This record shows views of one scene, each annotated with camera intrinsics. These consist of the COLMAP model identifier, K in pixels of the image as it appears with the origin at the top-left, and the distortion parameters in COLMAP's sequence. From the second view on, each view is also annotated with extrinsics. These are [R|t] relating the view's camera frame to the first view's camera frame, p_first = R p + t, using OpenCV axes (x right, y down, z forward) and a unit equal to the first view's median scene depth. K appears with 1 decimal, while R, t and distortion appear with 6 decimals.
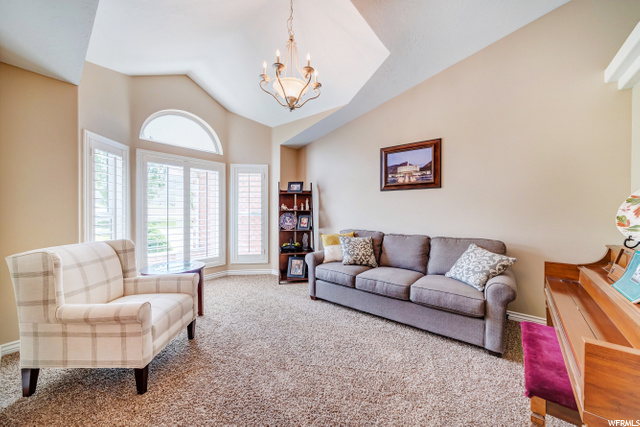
lens RADIAL K [[221.7, 0, 297.9], [0, 221.7, 212.7], [0, 0, 1]] dist [0.004578, -0.000854]
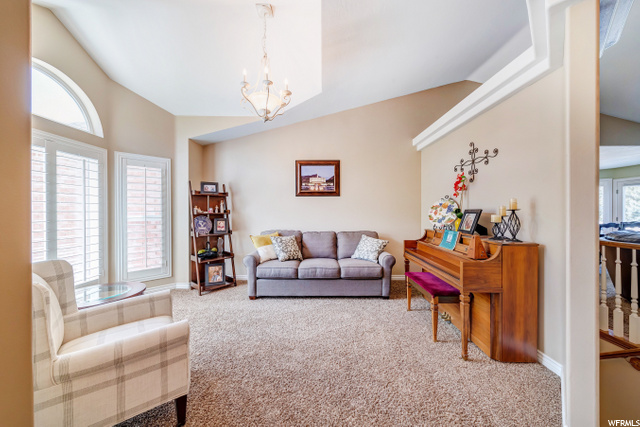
lens RADIAL K [[239.6, 0, 298.7], [0, 239.6, 213.6], [0, 0, 1]] dist [-0.001167, -0.000416]
pose [[0.788373, -0.009562, 0.615123, -0.454900], [0.011565, 0.999933, 0.000721, -0.007526], [-0.615088, 0.006546, 0.788431, -0.015323]]
